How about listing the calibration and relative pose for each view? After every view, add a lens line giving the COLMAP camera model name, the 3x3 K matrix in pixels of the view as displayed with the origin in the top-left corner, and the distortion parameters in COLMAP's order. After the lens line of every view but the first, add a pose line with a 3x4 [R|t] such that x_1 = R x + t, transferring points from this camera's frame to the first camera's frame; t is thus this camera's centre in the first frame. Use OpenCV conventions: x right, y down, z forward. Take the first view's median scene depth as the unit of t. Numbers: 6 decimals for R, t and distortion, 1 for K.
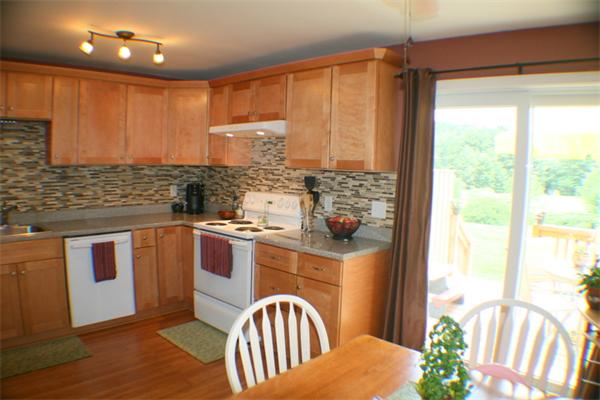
lens RADIAL K [[413.6, 0, 299.5], [0, 413.6, 207.3], [0, 0, 1]] dist [-0.246113, 0.085660]
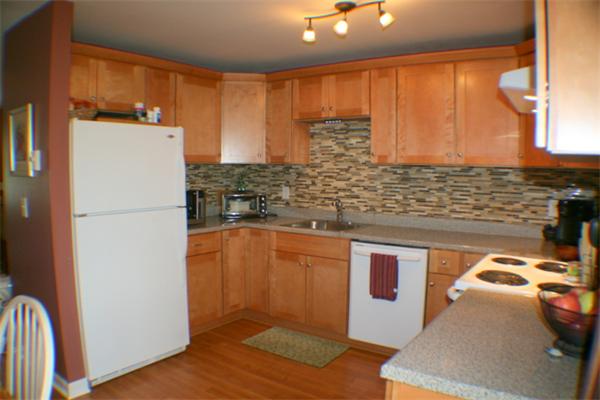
lens RADIAL K [[432.8, 0, 299.6], [0, 432.8, 208.4], [0, 0, 1]] dist [-0.253267, 0.101340]
pose [[0.136070, 0.067356, -0.988407, 0.352019], [-0.113130, 0.992216, 0.052041, -0.034029], [0.984219, 0.104737, 0.142631, 0.623864]]
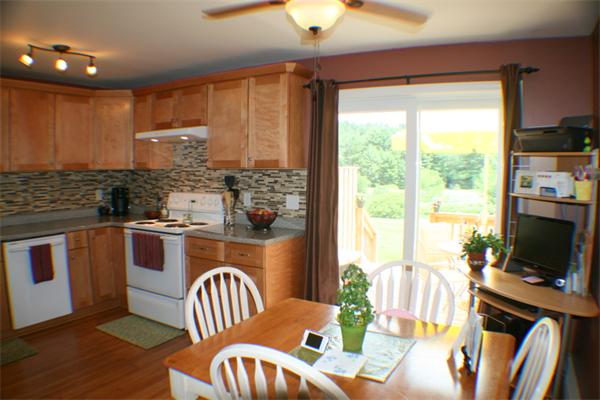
lens RADIAL K [[413.6, 0, 299.5], [0, 413.6, 207.3], [0, 0, 1]] dist [-0.246113, 0.085660]
pose [[0.974407, -0.043444, 0.220554, -0.038334], [0.044885, 0.998991, -0.001524, 0.020111], [-0.220266, 0.011385, 0.975373, -0.118696]]
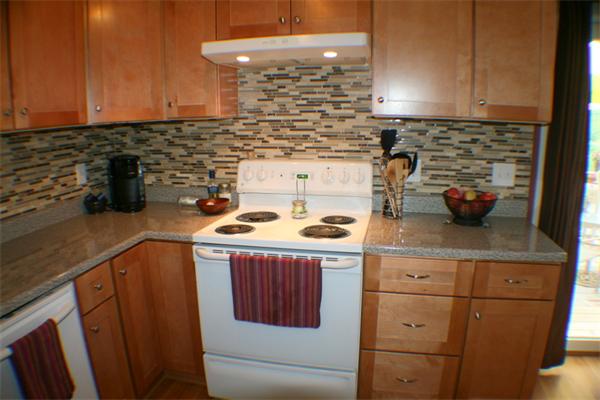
lens RADIAL K [[413.6, 0, 299.5], [0, 413.6, 207.3], [0, 0, 1]] dist [-0.246113, 0.085660]
pose [[0.864532, -0.148178, 0.480238, -0.396501], [0.085711, 0.985020, 0.149631, -0.061576], [-0.495216, -0.088199, 0.864281, 0.518304]]
